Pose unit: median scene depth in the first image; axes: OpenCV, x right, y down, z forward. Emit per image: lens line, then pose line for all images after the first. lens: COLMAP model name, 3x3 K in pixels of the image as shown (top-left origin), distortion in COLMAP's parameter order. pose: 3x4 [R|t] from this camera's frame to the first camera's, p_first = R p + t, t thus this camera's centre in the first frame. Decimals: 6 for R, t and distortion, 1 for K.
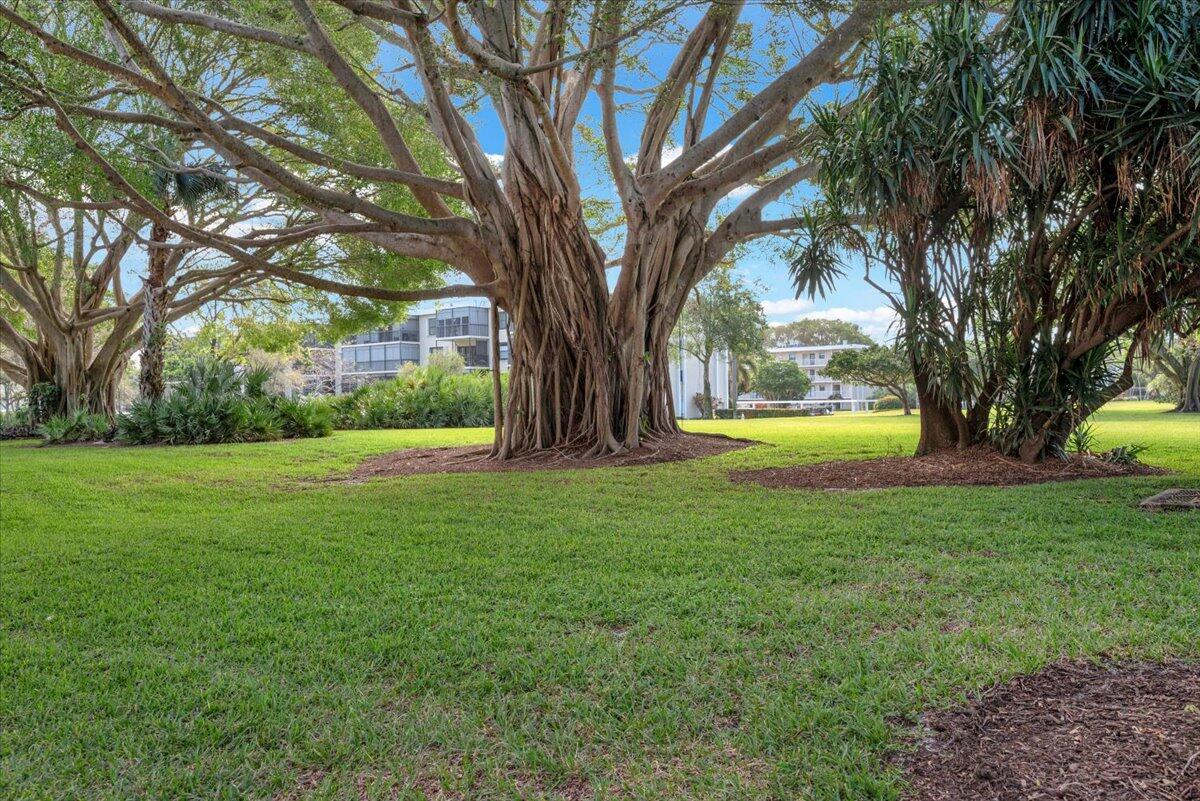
lens RADIAL K [[473.1, 0, 599.6], [0, 473.1, 404.5], [0, 0, 1]] dist [-0.004195, -0.000109]
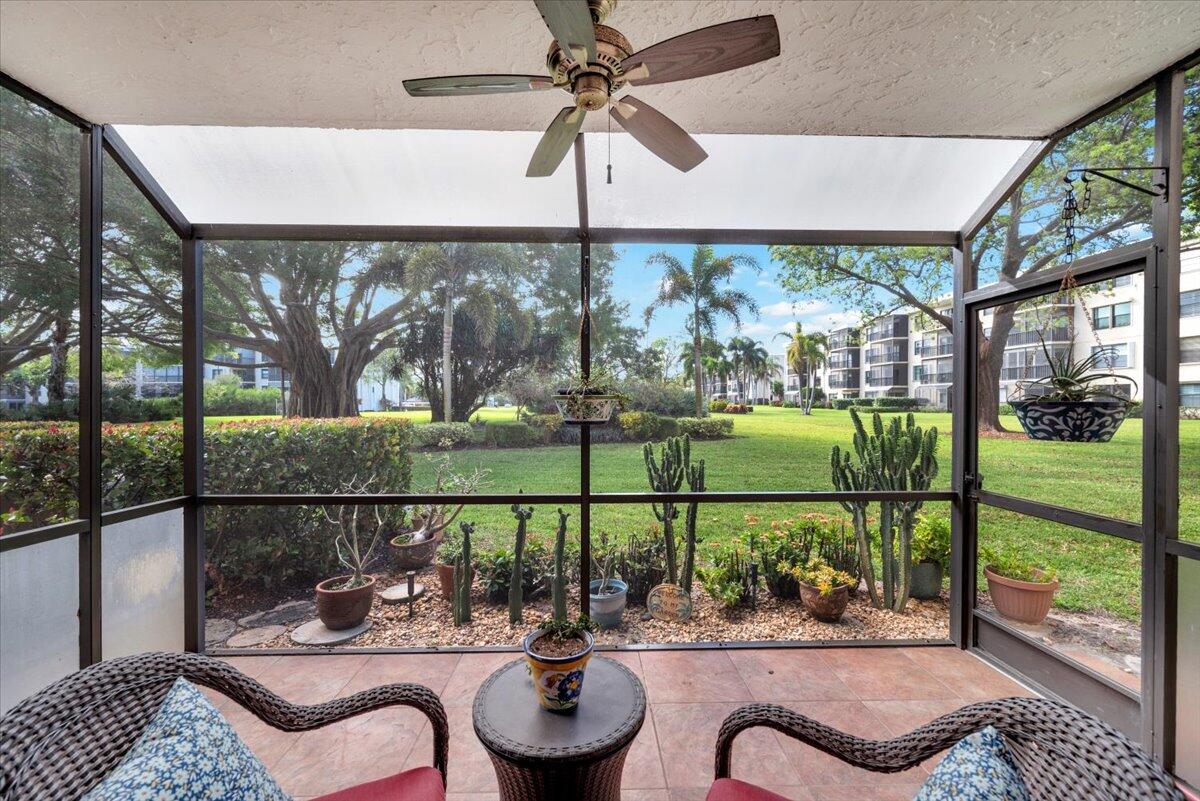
lens RADIAL K [[473.1, 0, 599.9], [0, 473.1, 400.6], [0, 0, 1]] dist [-0.004195, -0.000109]
pose [[0.857303, 0.016113, 0.514559, -0.055066], [-0.024184, 0.999667, 0.008989, -0.101354], [-0.514243, -0.020151, 0.857408, -2.190863]]
